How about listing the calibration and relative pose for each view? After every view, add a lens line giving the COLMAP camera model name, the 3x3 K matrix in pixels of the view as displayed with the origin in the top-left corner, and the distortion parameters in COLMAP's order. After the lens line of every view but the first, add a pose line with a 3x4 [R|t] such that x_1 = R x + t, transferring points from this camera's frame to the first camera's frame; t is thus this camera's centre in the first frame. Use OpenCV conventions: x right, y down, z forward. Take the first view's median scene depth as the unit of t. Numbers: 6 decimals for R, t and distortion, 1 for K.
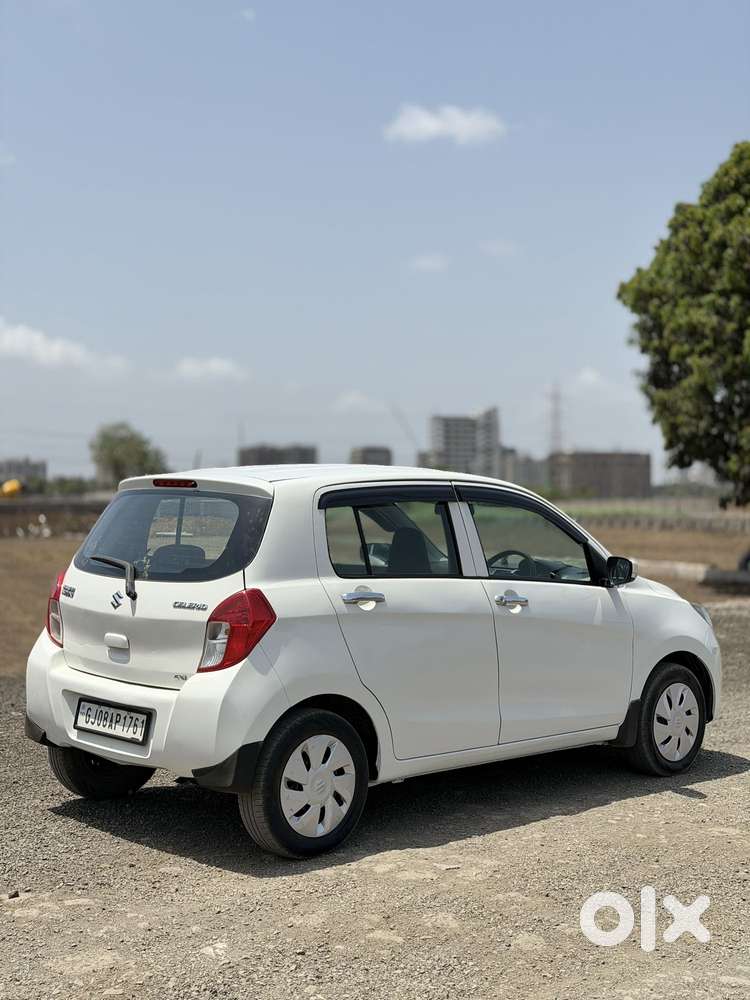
lens RADIAL K [[1420.8, 0, 375.0], [0, 1420.8, 500.0], [0, 0, 1]] dist [0.026178, 0.027123]
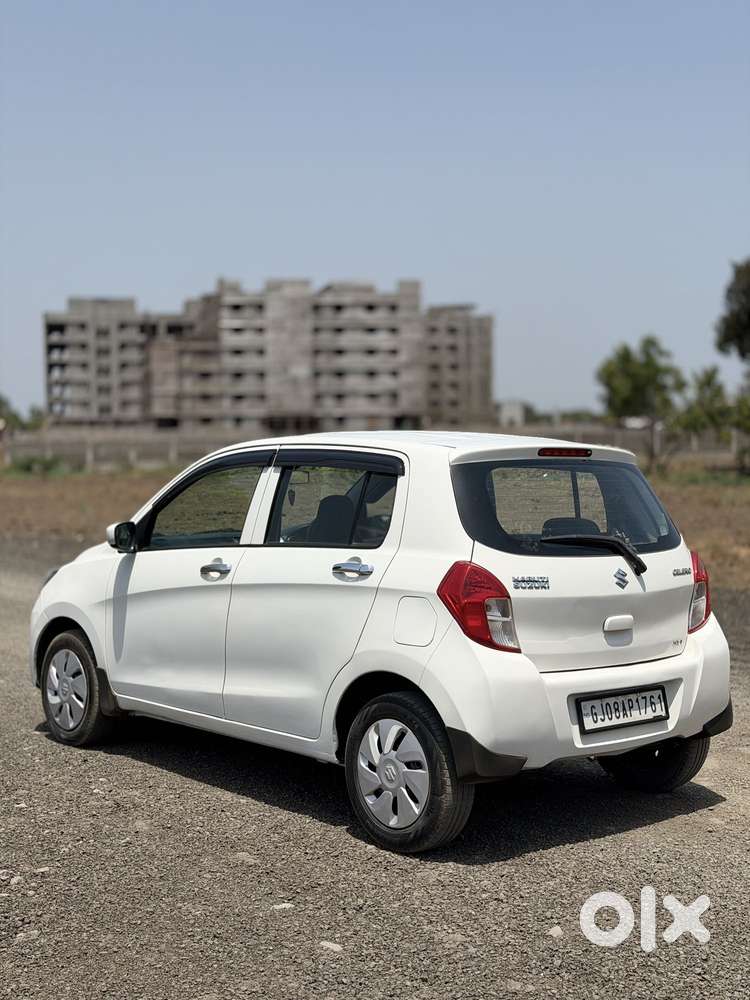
lens RADIAL K [[1420.8, 0, 375.0], [0, 1420.8, 500.0], [0, 0, 1]] dist [0.026178, 0.027123]
pose [[0.047095, -0.038572, 0.998145, -1.115973], [0.005934, 0.999247, 0.038335, -0.017483], [-0.998873, 0.004118, 0.047289, 1.121159]]
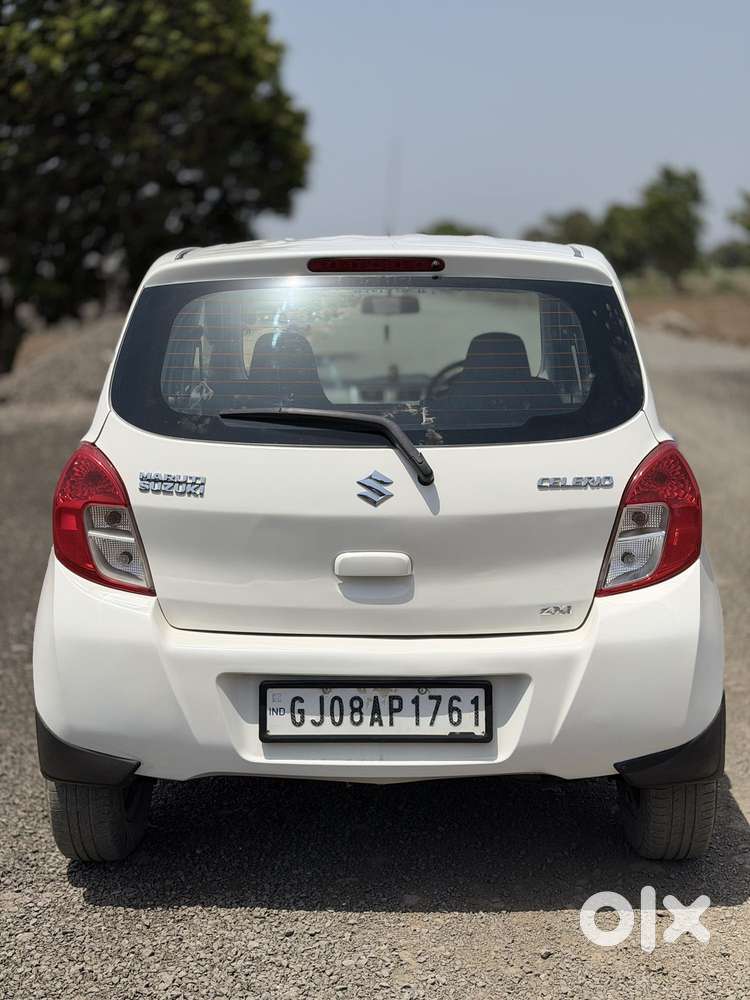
lens RADIAL K [[1420.8, 0, 375.0], [0, 1420.8, 500.0], [0, 0, 1]] dist [0.026178, 0.027123]
pose [[0.708614, -0.128270, 0.693839, -0.550640], [0.025124, 0.987301, 0.156863, -0.008422], [-0.705149, -0.093723, 0.702838, 0.631288]]
